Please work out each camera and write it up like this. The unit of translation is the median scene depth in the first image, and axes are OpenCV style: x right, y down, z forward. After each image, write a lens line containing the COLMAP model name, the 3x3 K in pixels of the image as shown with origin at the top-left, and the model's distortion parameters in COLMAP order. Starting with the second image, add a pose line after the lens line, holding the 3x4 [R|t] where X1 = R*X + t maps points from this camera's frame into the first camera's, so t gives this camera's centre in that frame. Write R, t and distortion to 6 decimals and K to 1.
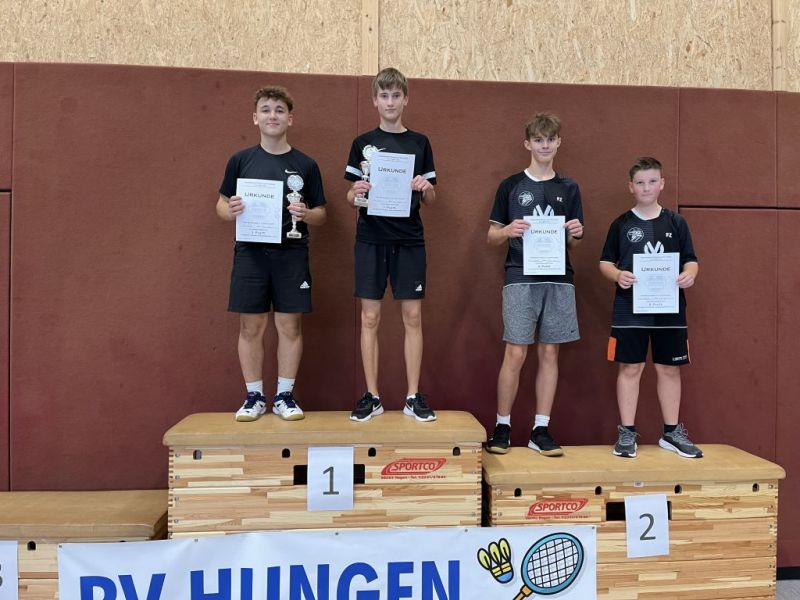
lens RADIAL K [[598.2, 0, 405.9], [0, 598.2, 303.9], [0, 0, 1]] dist [0.065578, -0.085439]
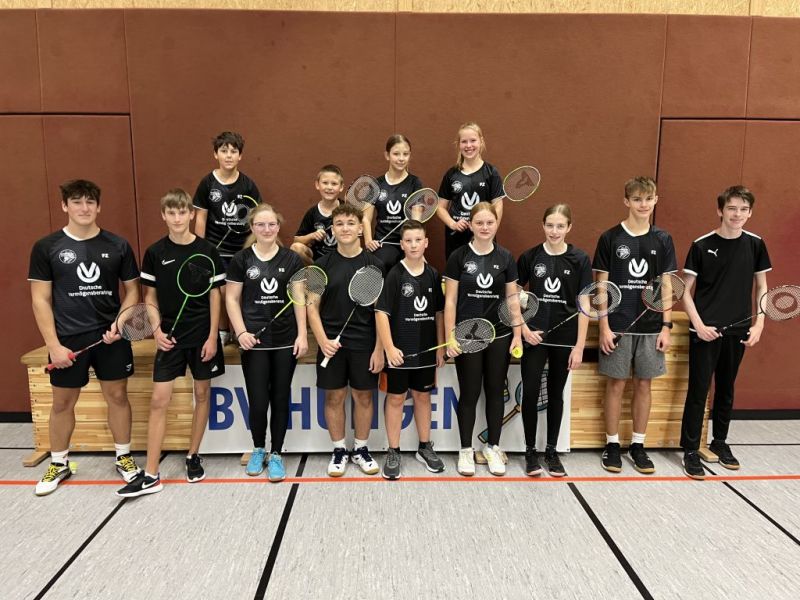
lens RADIAL K [[604.5, 0, 401.9], [0, 604.5, 302.0], [0, 0, 1]] dist [0.078832, -0.108706]
pose [[0.998171, 0.004685, -0.060280, 0.010907], [0.004176, 0.989271, 0.146033, 0.021026], [0.060317, -0.146017, 0.987442, -0.312654]]
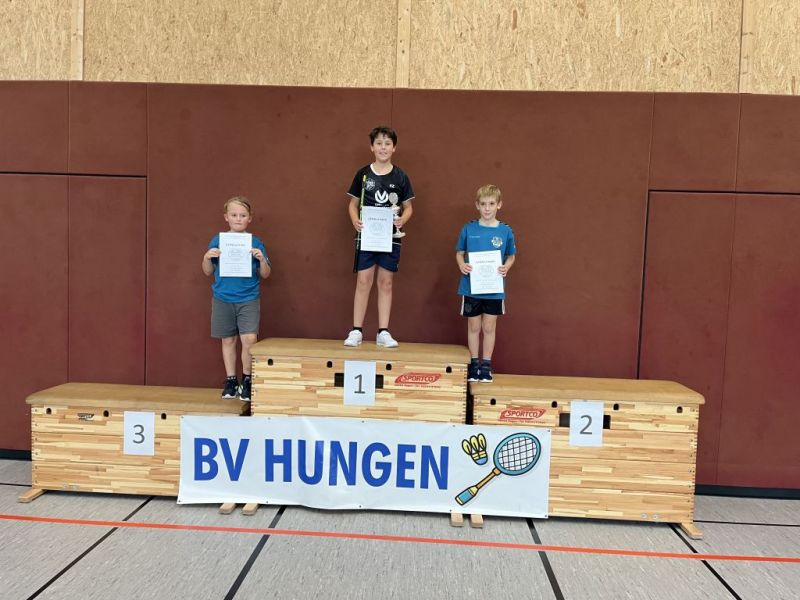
lens RADIAL K [[604.9, 0, 396.0], [0, 604.9, 302.1], [0, 0, 1]] dist [0.076841, -0.104298]
pose [[0.990308, 0.032853, -0.134946, 0.124428], [-0.025846, 0.998241, 0.053349, 0.013769], [0.136462, -0.049344, 0.989416, -0.339824]]
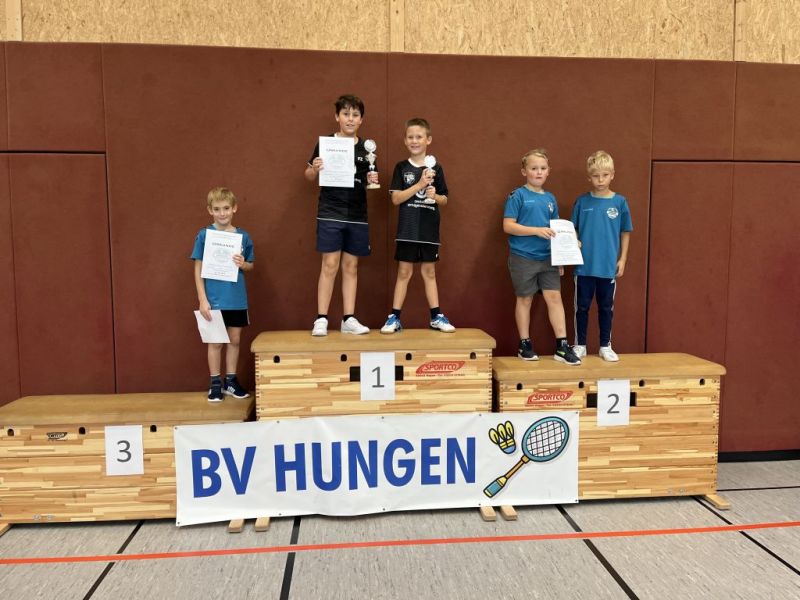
lens RADIAL K [[603.4, 0, 404.3], [0, 603.4, 298.7], [0, 0, 1]] dist [0.077948, -0.108029]
pose [[0.999882, -0.010429, 0.011246, -0.066126], [0.009491, 0.996714, 0.080438, 0.012006], [-0.012048, -0.080322, 0.996696, -0.251437]]
